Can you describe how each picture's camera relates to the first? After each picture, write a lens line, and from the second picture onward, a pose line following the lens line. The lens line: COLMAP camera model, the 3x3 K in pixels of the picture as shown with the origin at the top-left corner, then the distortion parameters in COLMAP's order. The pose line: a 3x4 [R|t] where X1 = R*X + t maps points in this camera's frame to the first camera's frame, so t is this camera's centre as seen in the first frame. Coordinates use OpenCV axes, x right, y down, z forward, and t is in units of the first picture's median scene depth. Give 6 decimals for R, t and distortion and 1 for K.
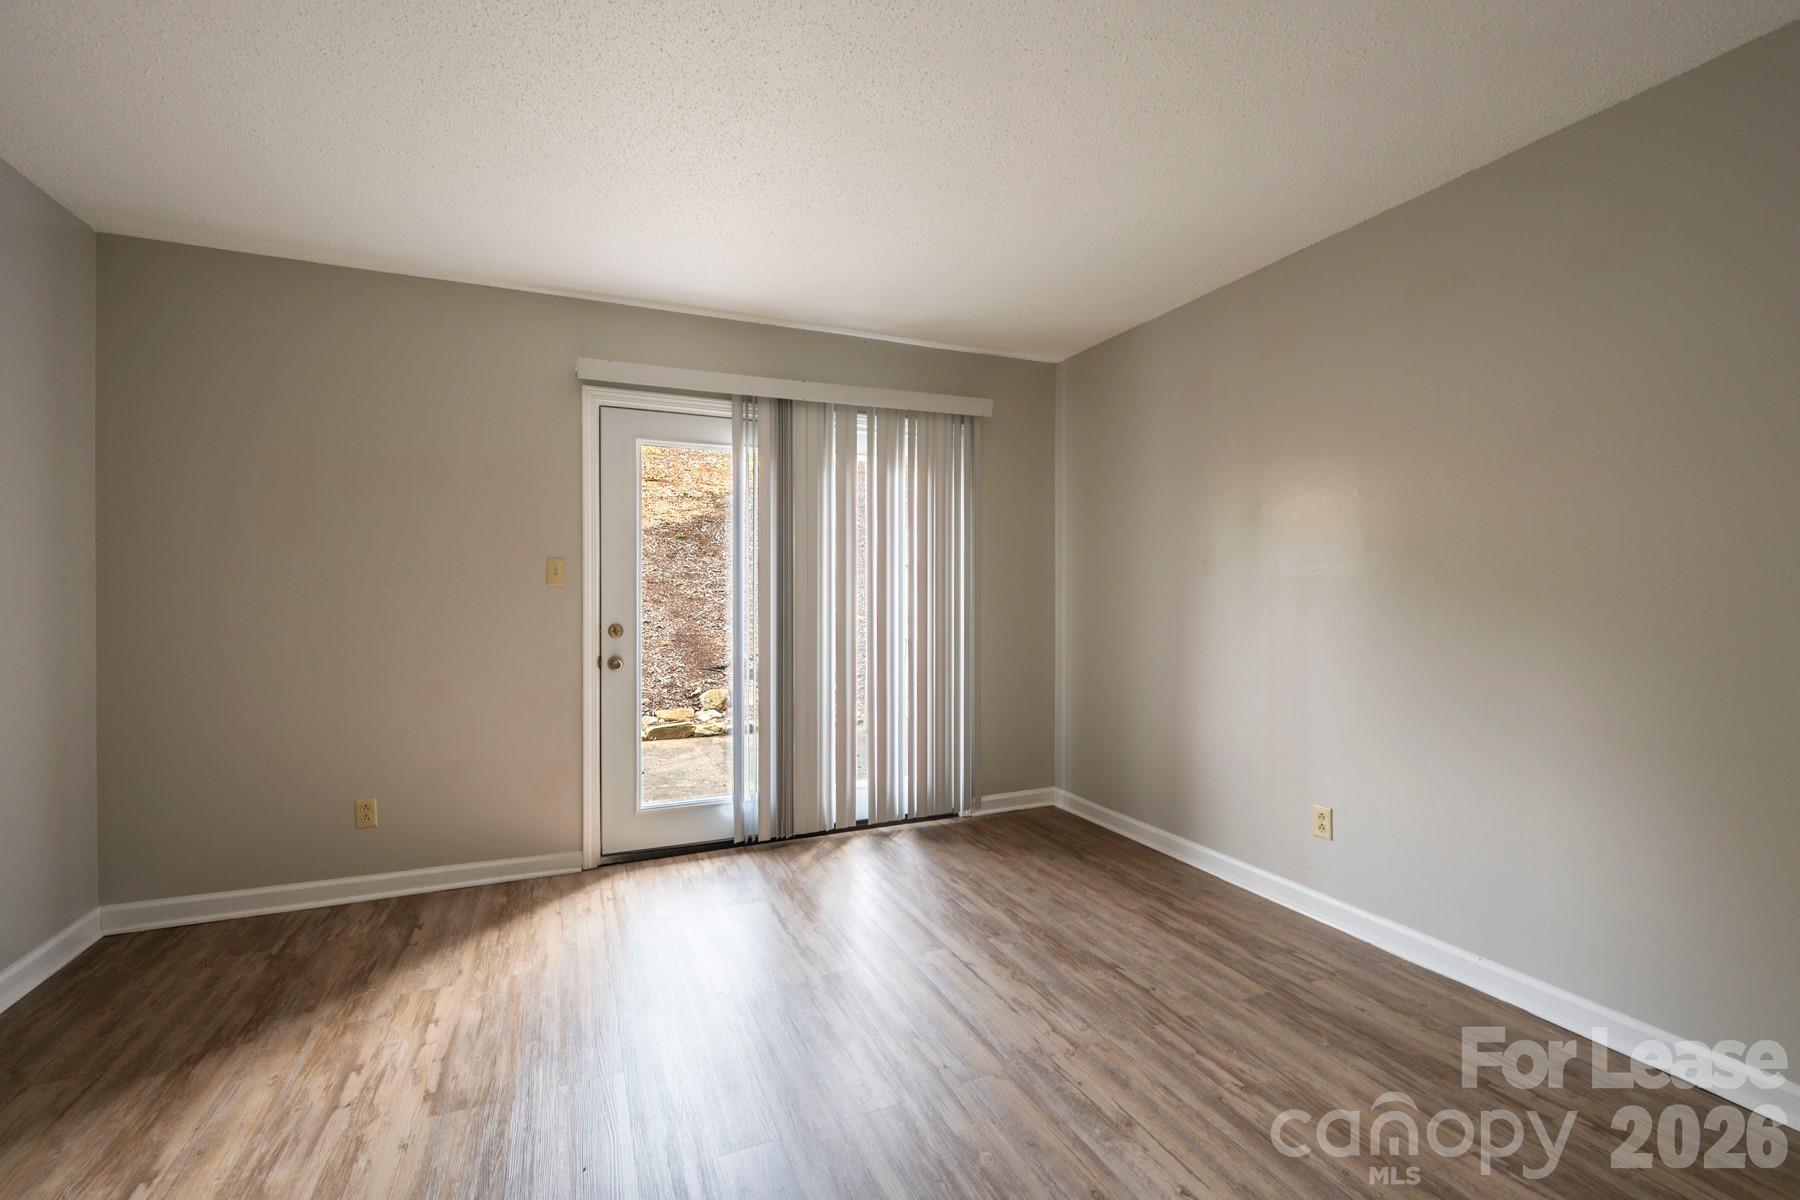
lens RADIAL K [[725.6, 0, 866.7], [0, 725.6, 591.8], [0, 0, 1]] dist [0.001516, 0.000325]
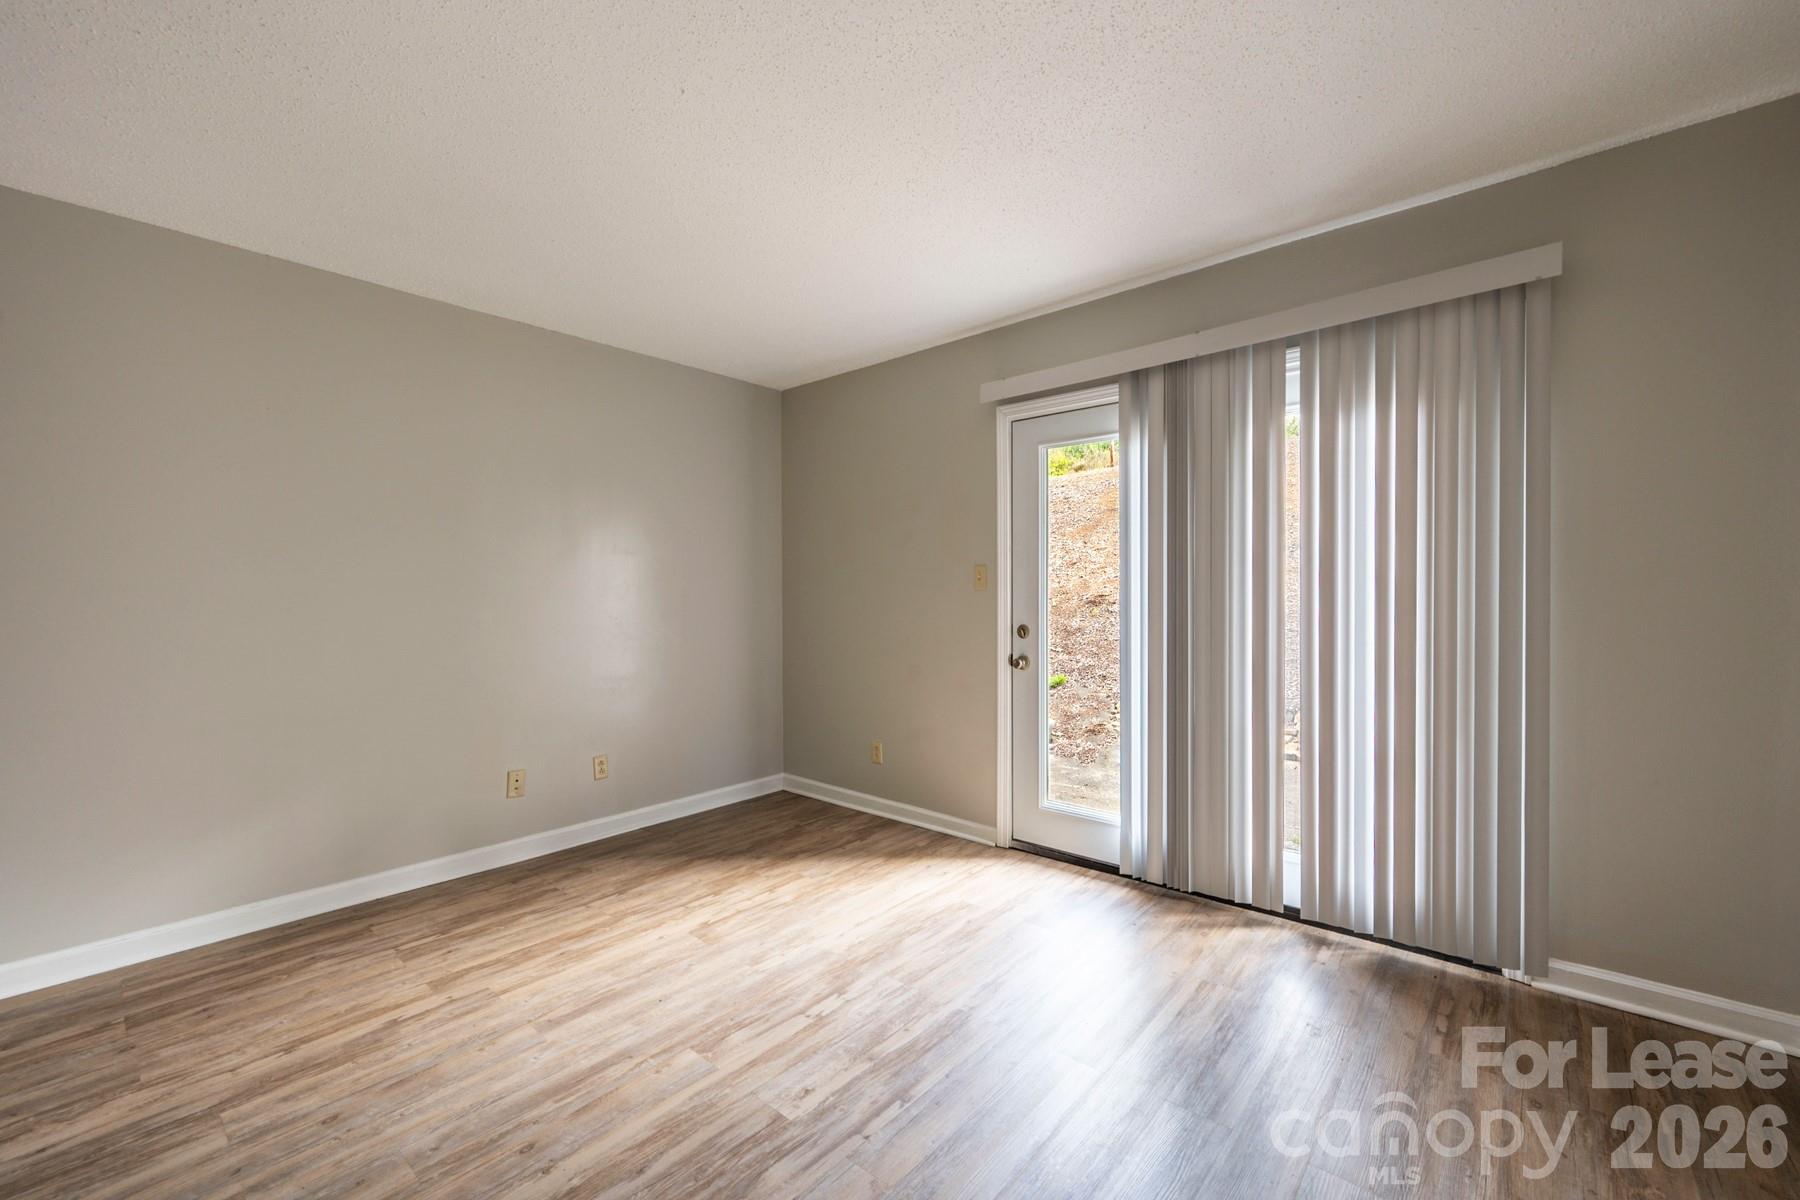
lens RADIAL K [[725.6, 0, 909.3], [0, 725.6, 600.9], [0, 0, 1]] dist [0.001516, 0.000325]
pose [[0.459479, 0.007828, -0.888154, 0.560101], [0.005069, 0.999922, 0.011436, -0.004354], [0.888174, -0.009757, 0.459404, 0.398150]]
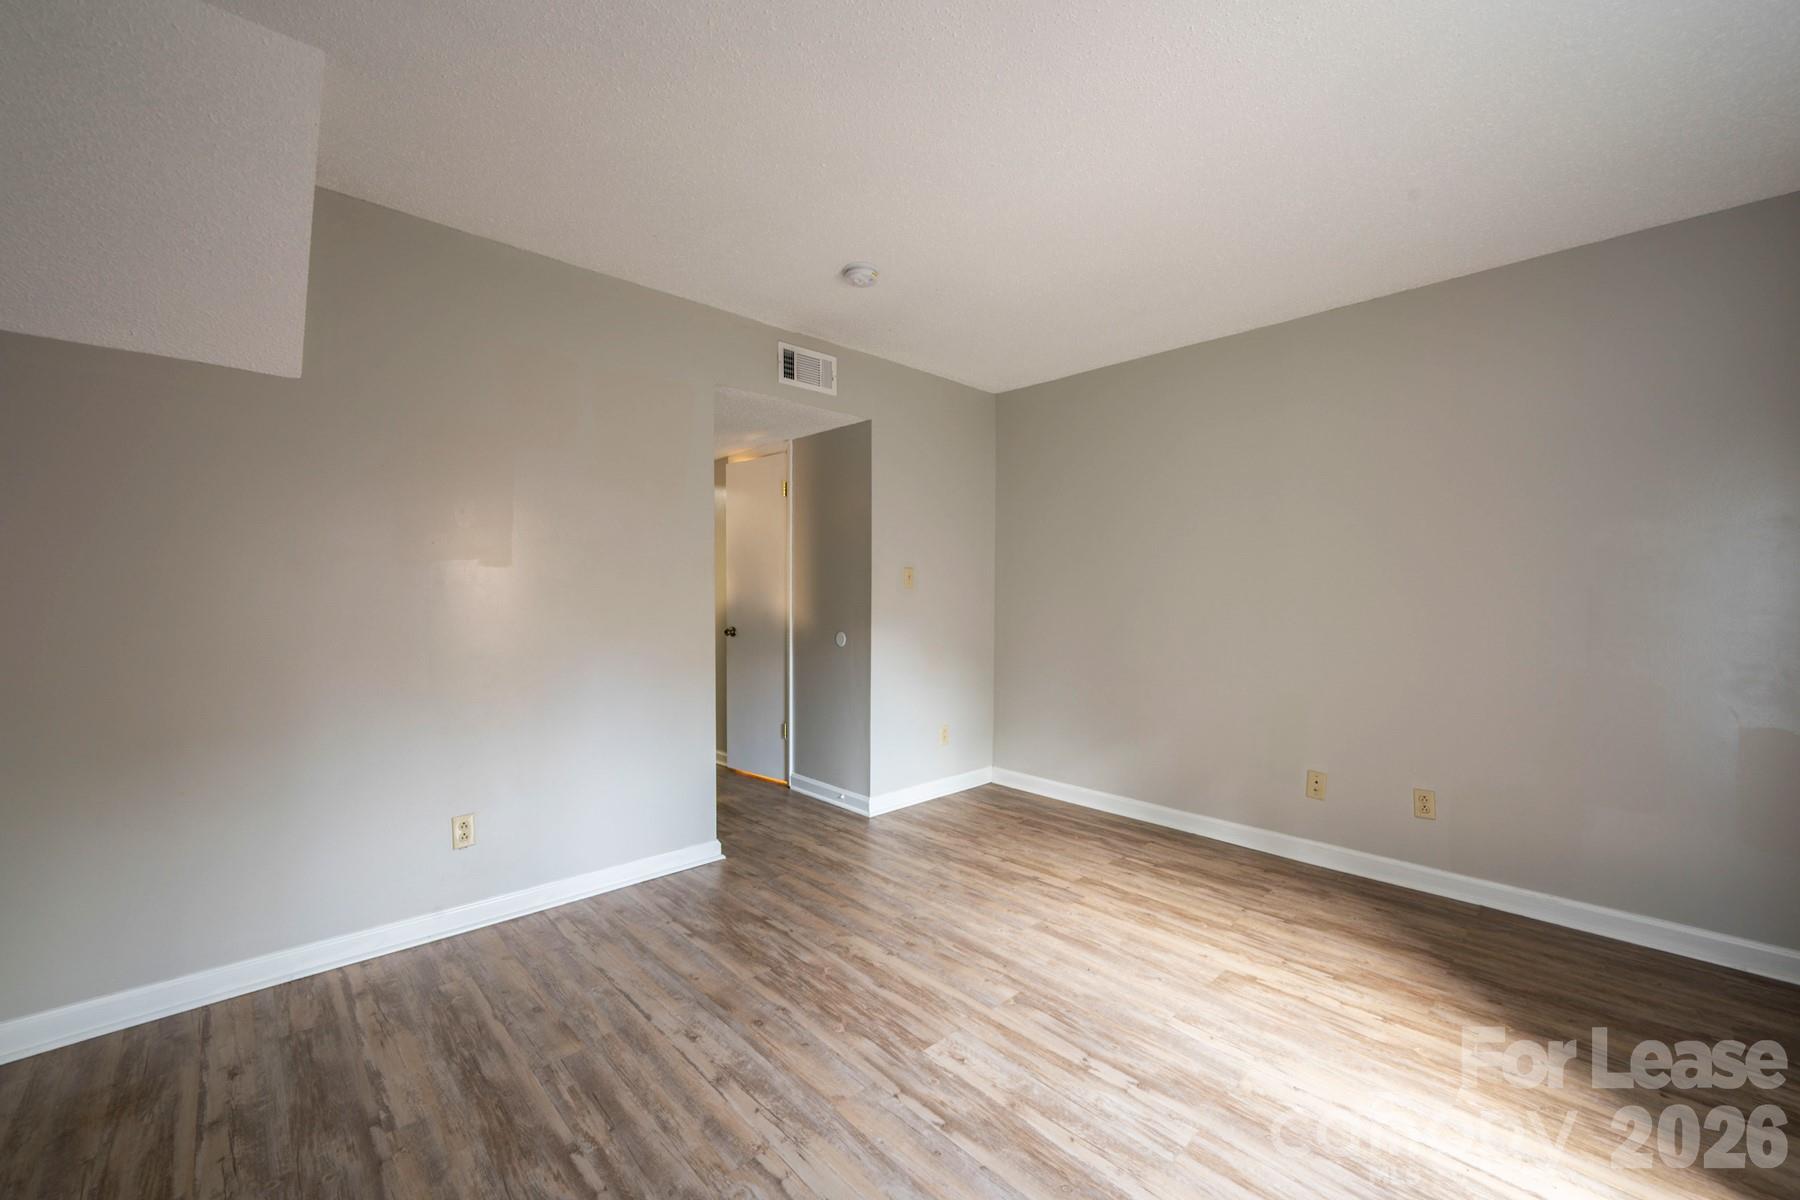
lens RADIAL K [[725.6, 0, 905.3], [0, 725.6, 593.7], [0, 0, 1]] dist [0.001516, 0.000325]
pose [[-0.930494, -0.001694, -0.366304, 0.274554], [-0.002836, 0.999993, 0.002579, -0.003950], [0.366297, 0.003438, -0.930492, 1.161286]]
